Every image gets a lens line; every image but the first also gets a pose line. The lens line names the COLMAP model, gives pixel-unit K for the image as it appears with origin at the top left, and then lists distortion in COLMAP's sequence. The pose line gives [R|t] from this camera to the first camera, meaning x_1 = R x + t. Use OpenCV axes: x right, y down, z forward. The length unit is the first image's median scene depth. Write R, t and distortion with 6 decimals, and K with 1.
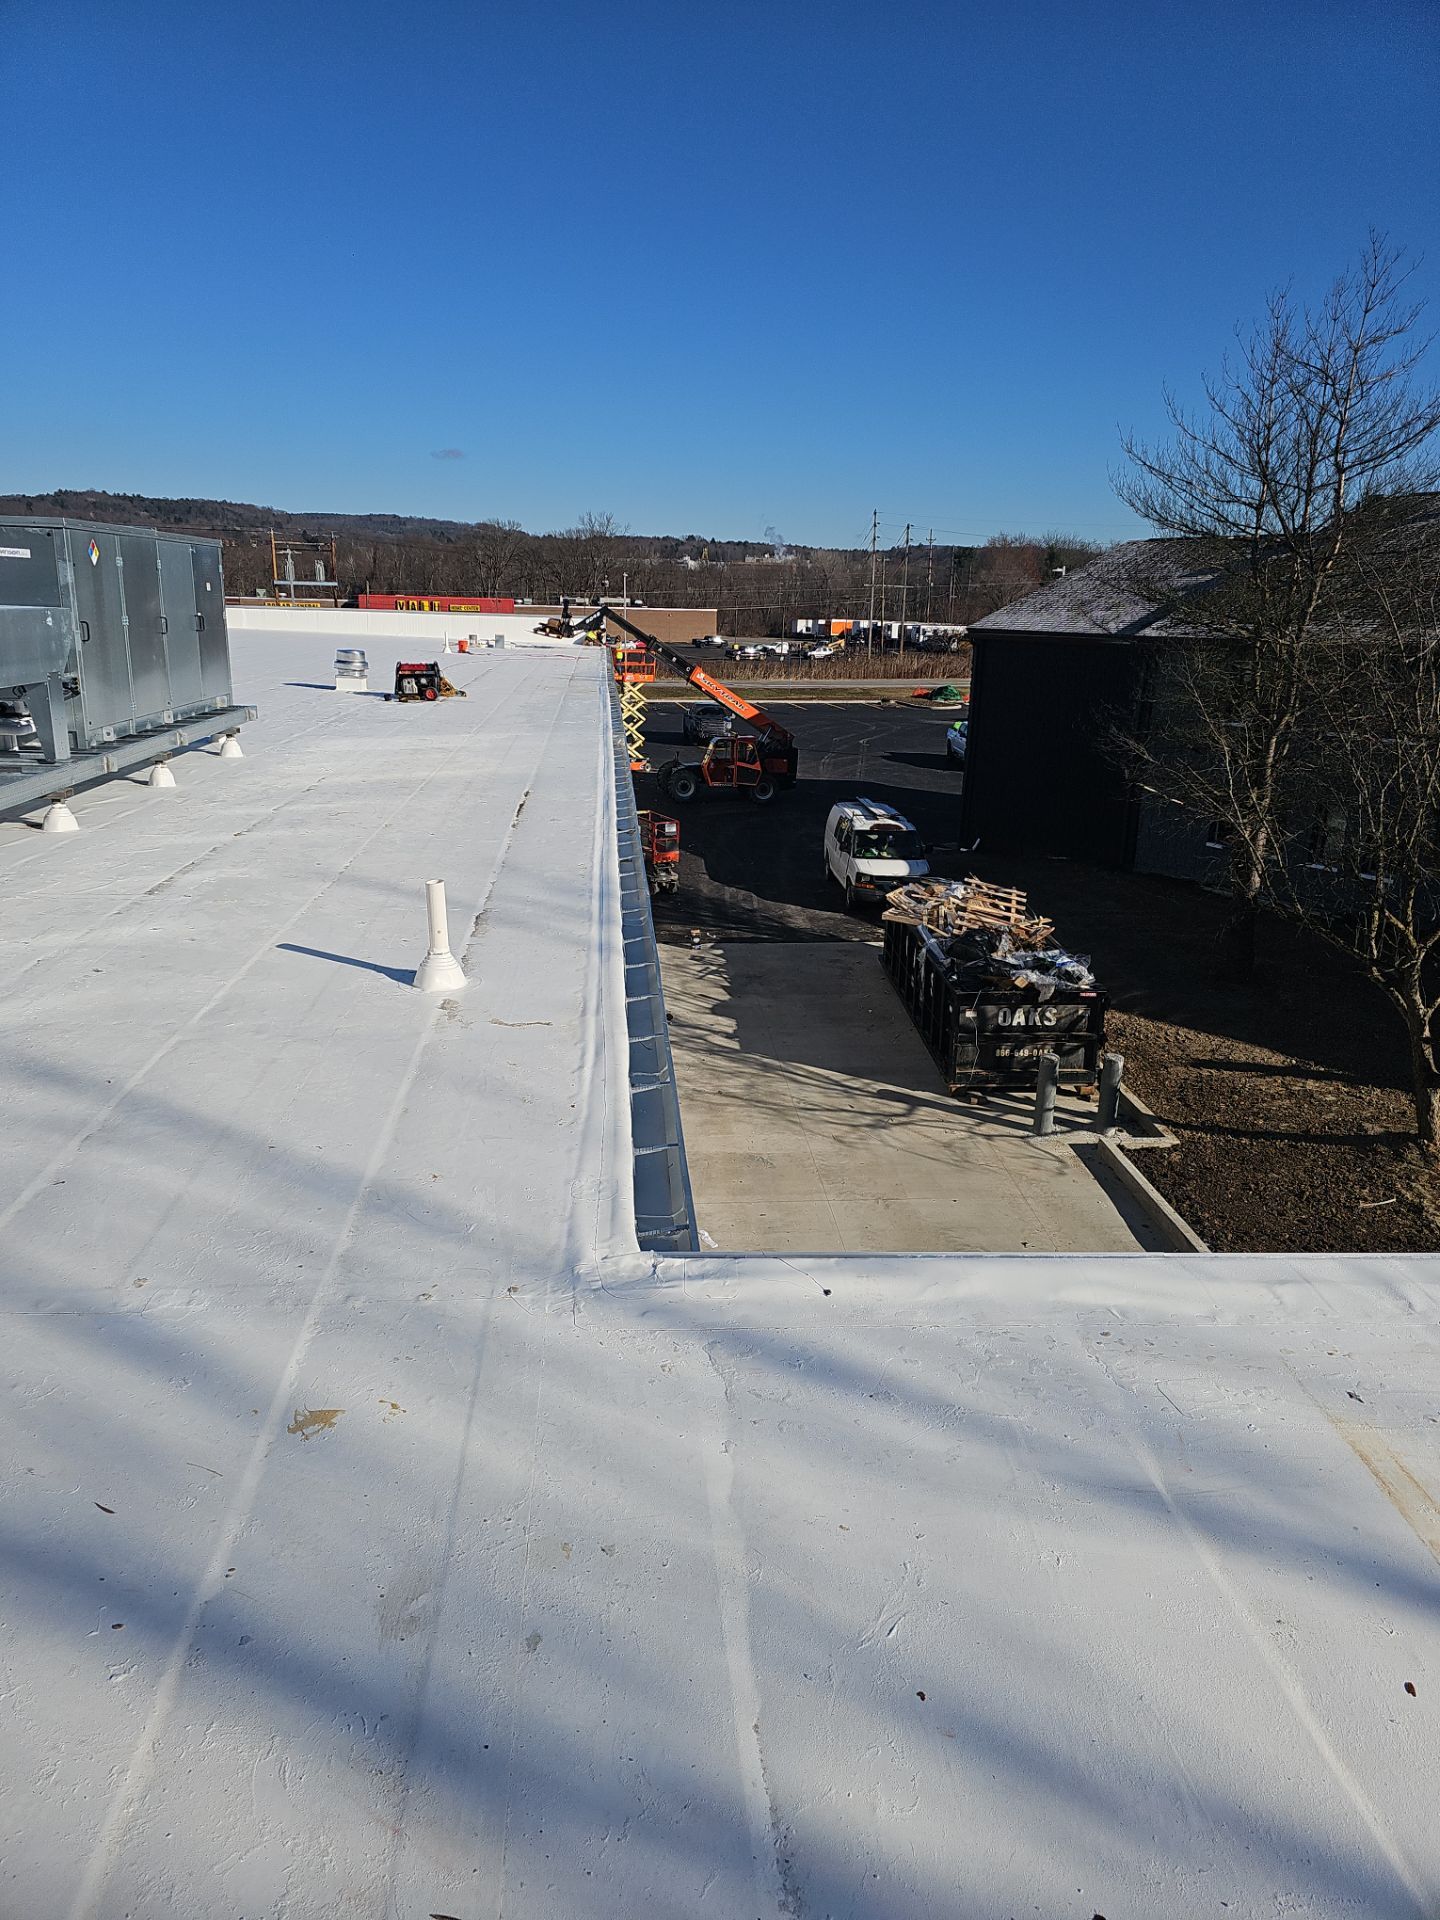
lens RADIAL K [[1220.3, 0, 714.1], [0, 1220.3, 961.8], [0, 0, 1]] dist [0.055738, -0.057324]
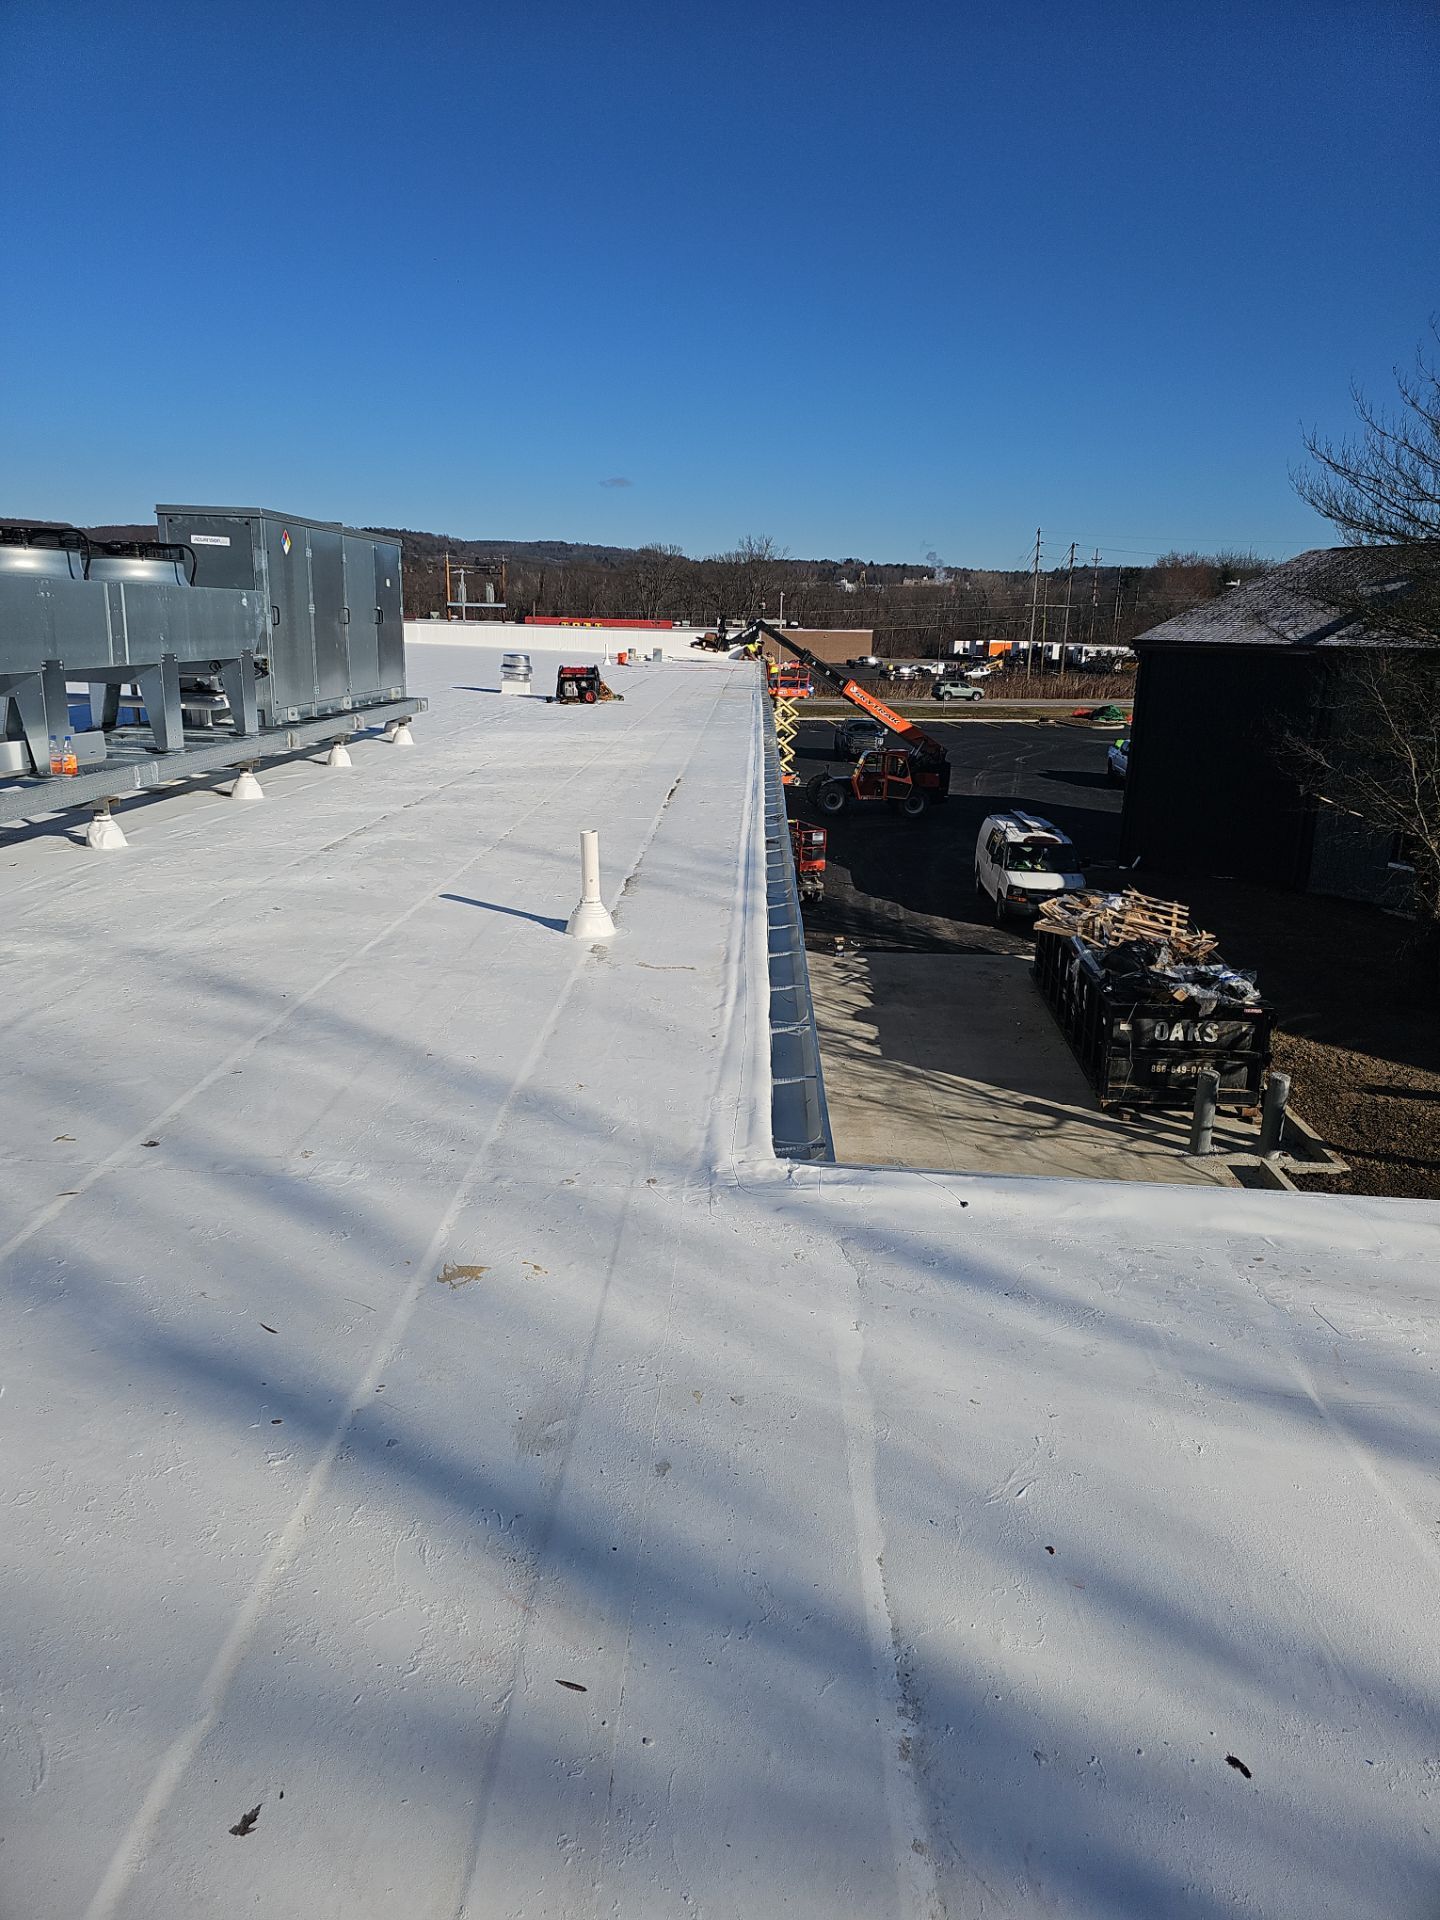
lens RADIAL K [[1220.3, 0, 712.4], [0, 1220.3, 955.0], [0, 0, 1]] dist [0.055738, -0.057324]
pose [[0.992363, 0.031774, -0.119185, 0.000699], [-0.034321, 0.999223, -0.019380, 0.034989], [0.118477, 0.023323, 0.992683, -0.004418]]
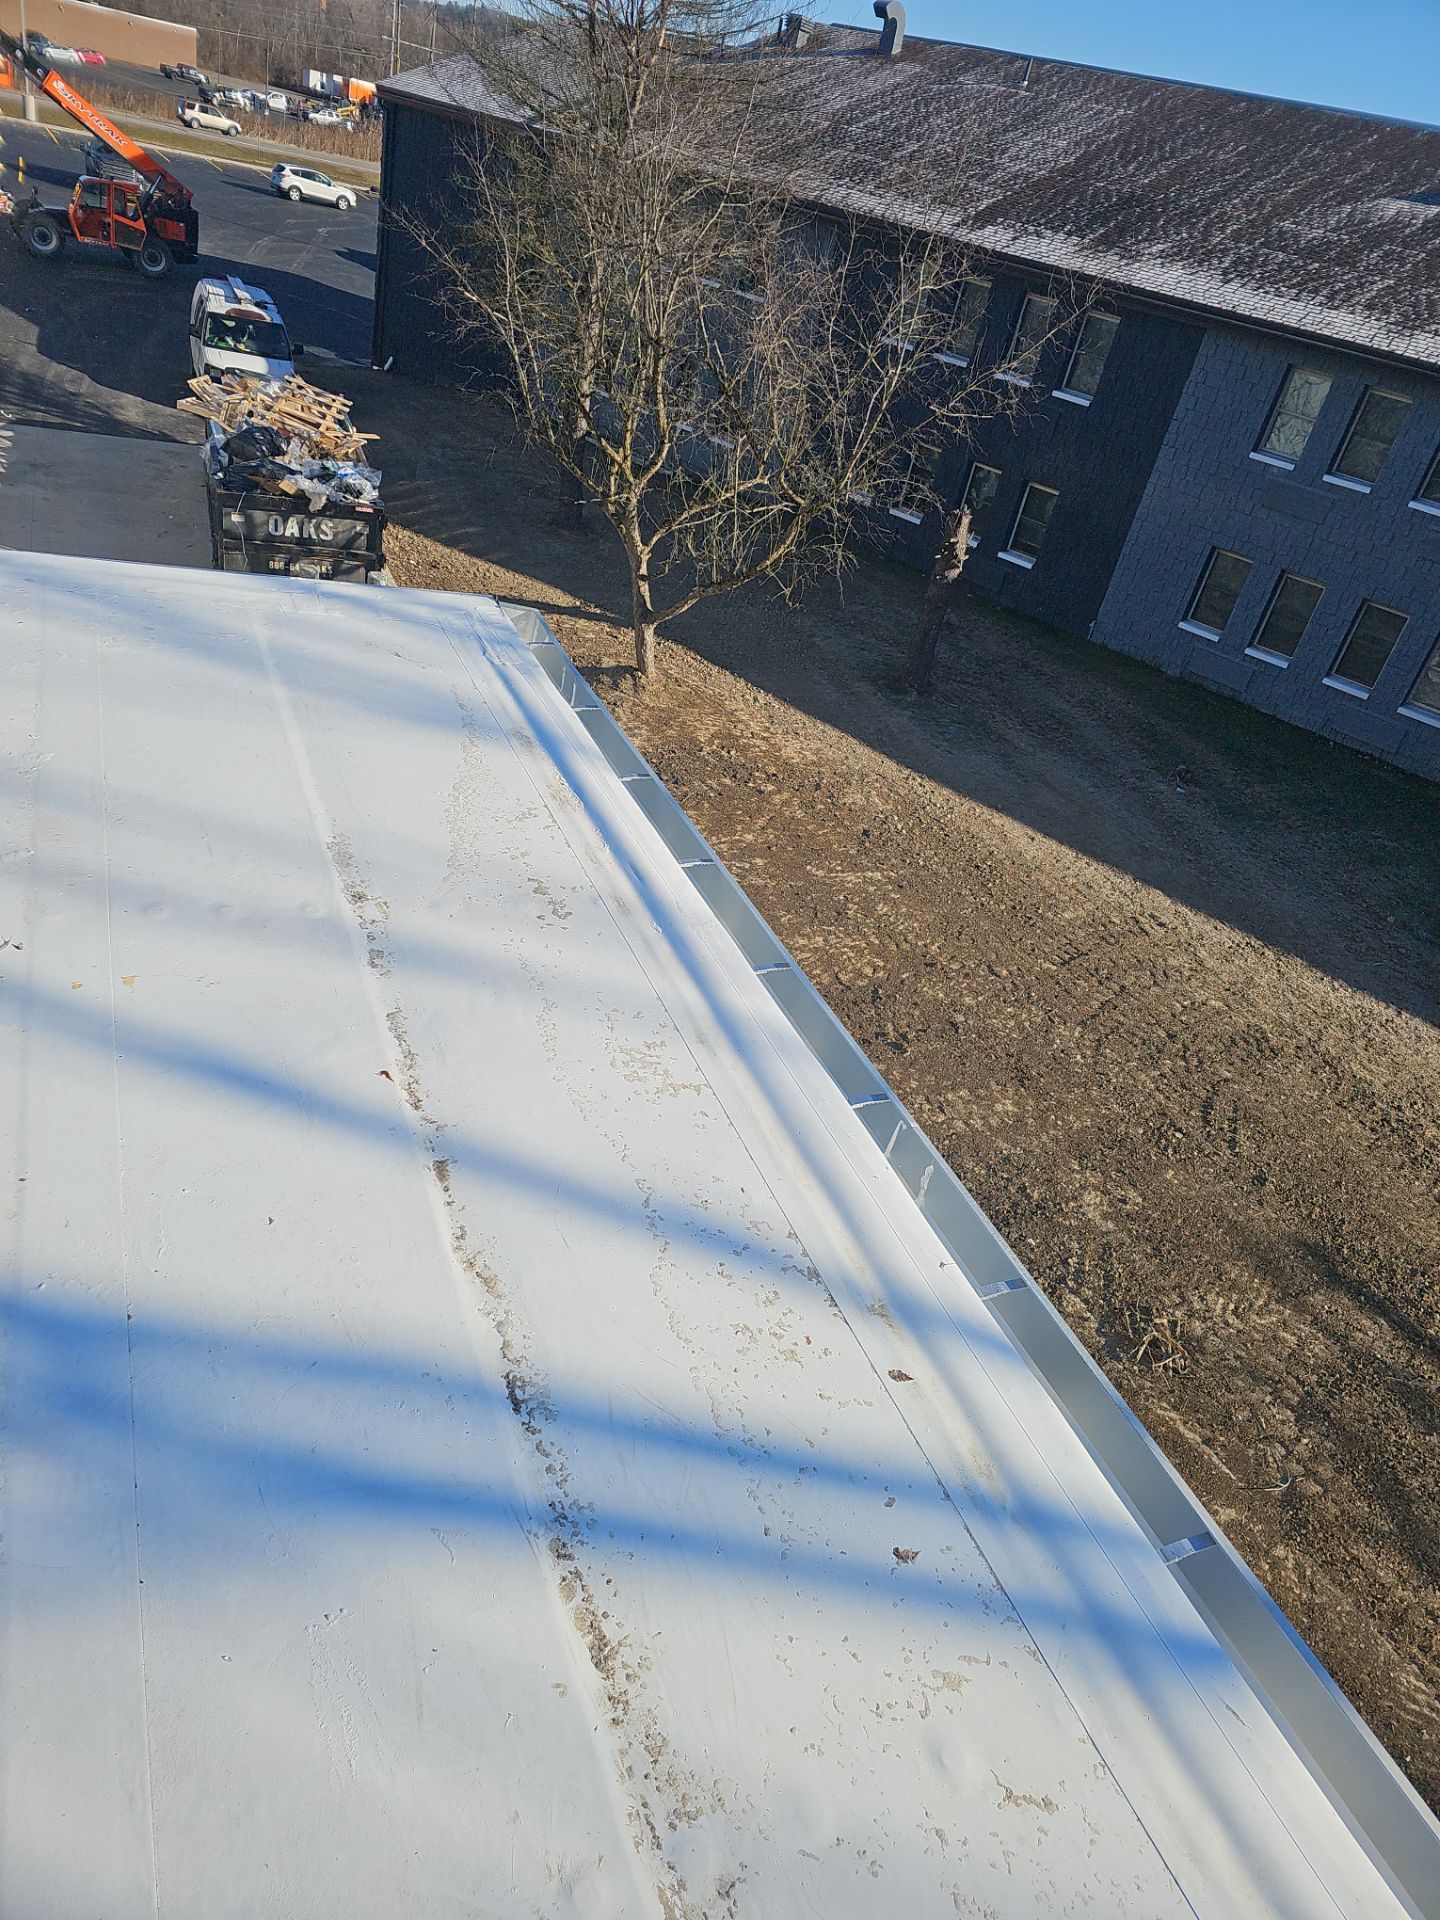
lens RADIAL K [[1220.3, 0, 728.3], [0, 1220.3, 951.9], [0, 0, 1]] dist [0.055738, -0.057324]
pose [[0.925863, -0.024856, 0.377041, 0.417398], [-0.097497, 0.948331, 0.301932, 0.077707], [-0.365064, -0.316308, 0.875601, -0.152731]]
